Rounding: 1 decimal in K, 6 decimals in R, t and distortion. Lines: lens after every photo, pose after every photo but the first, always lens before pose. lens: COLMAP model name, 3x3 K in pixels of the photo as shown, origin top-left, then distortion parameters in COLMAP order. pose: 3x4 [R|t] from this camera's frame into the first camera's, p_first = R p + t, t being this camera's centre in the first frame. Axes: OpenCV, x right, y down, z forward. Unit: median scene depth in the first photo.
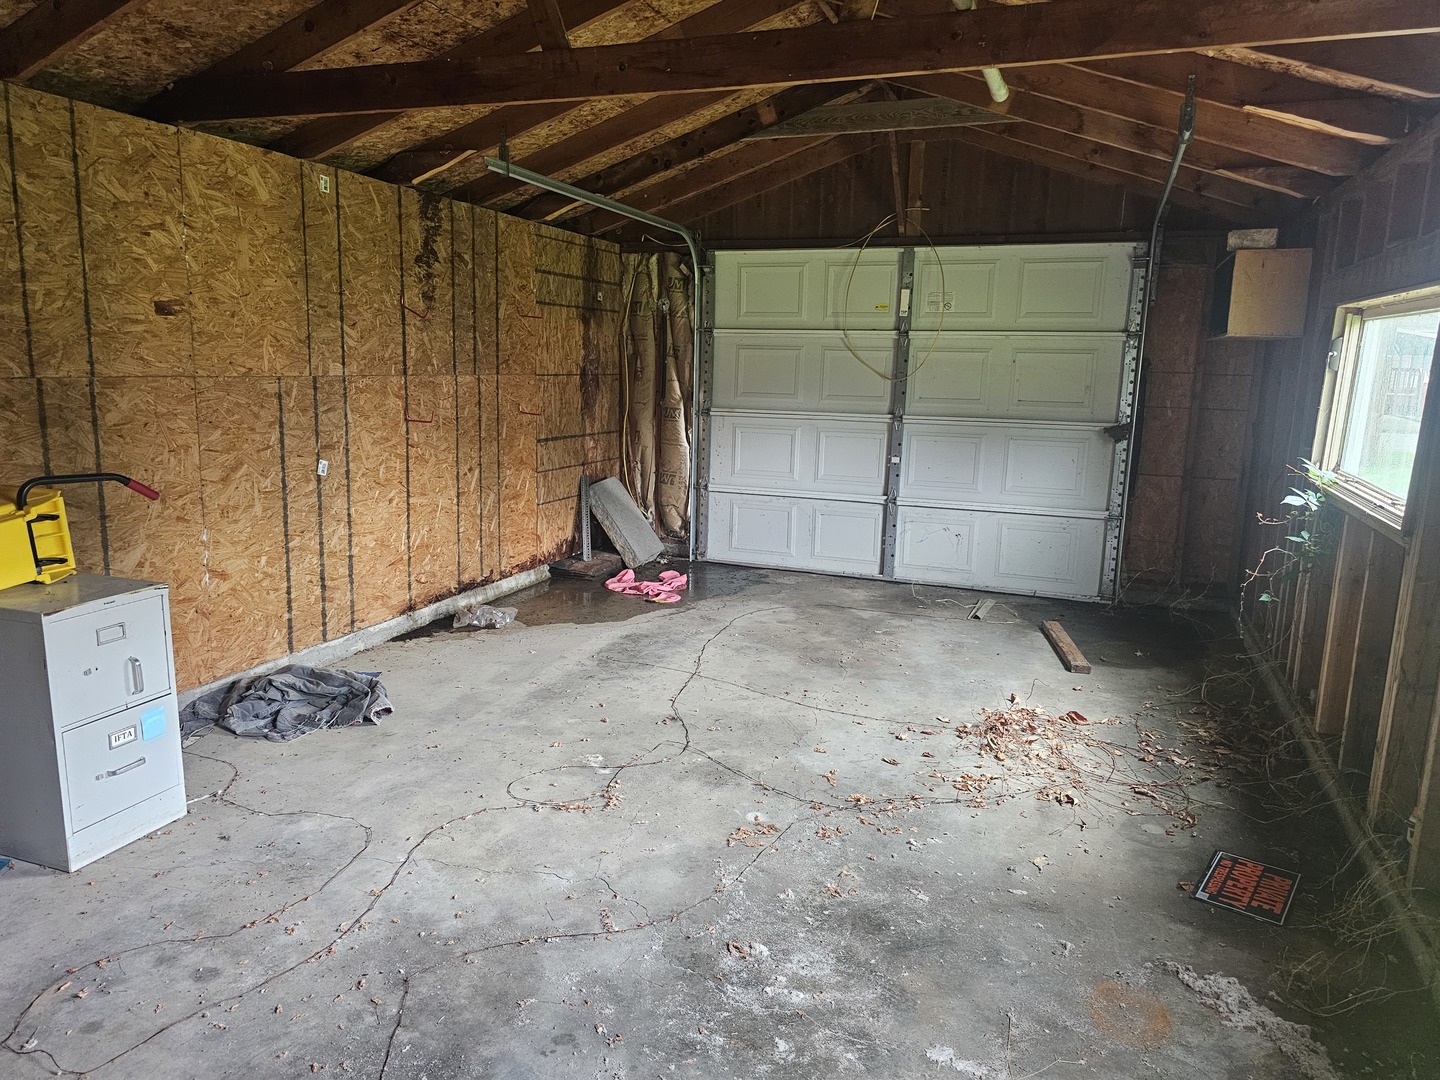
lens RADIAL K [[970.2, 0, 719.8], [0, 970.2, 538.2], [0, 0, 1]] dist [0.001923, -0.001000]
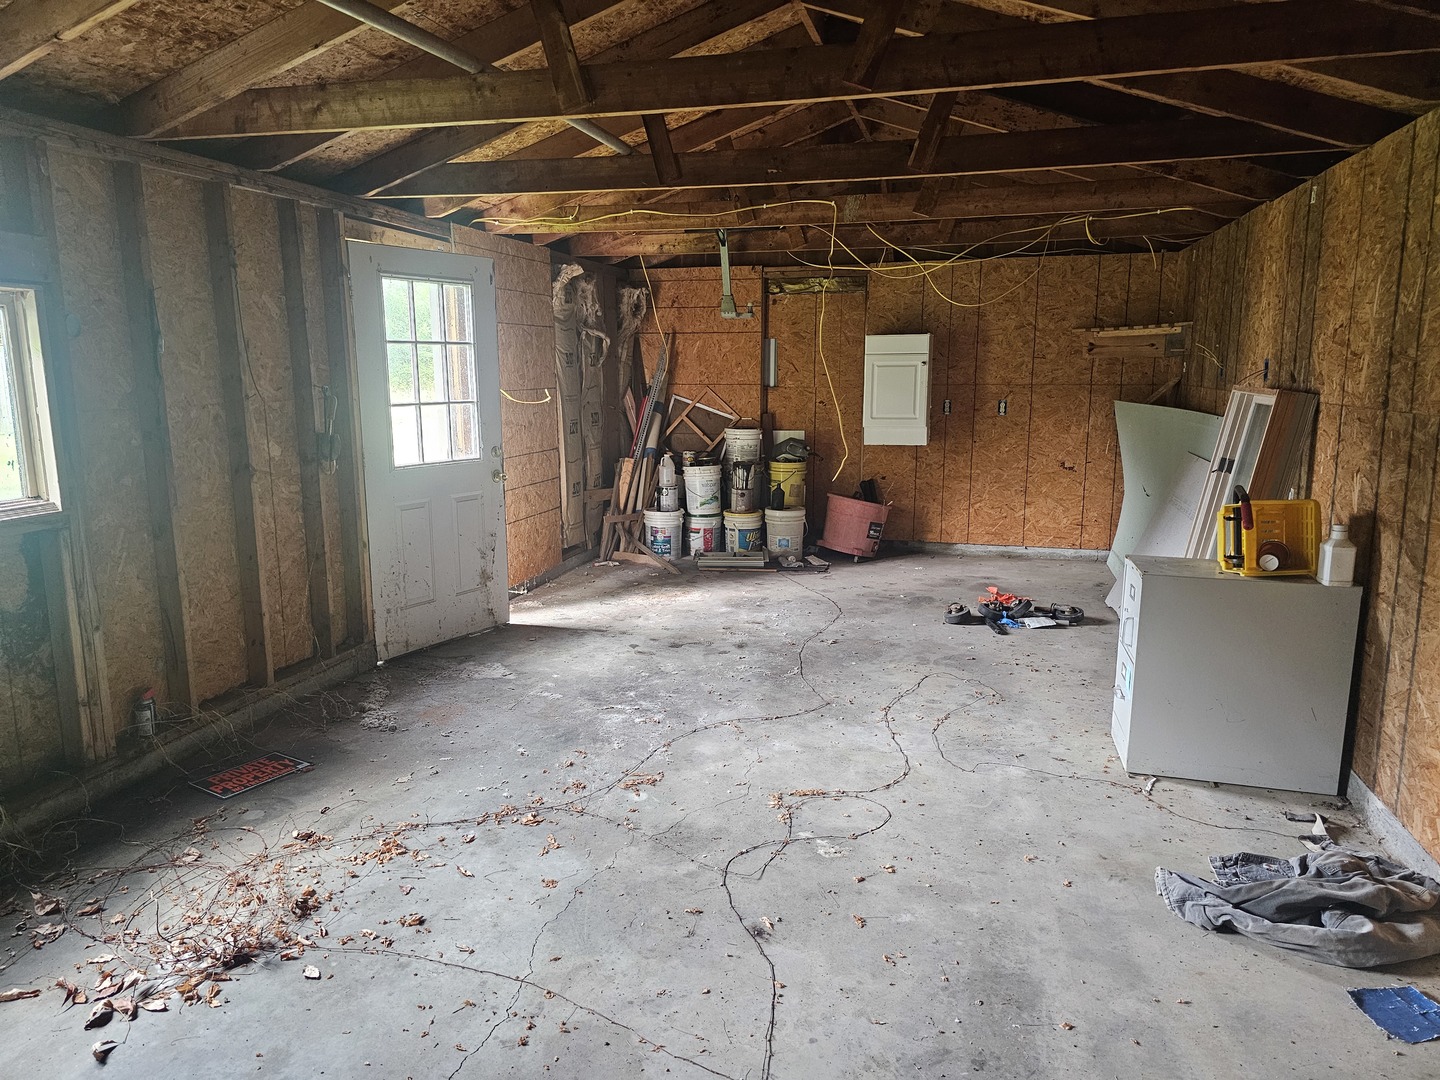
lens RADIAL K [[970.2, 0, 720.3], [0, 970.2, 538.8], [0, 0, 1]] dist [0.001923, -0.001000]
pose [[-0.994901, -0.009417, -0.100412, 0.056084], [-0.043988, 0.936454, 0.348022, -0.349652], [0.090754, 0.350664, -0.932094, 1.862695]]
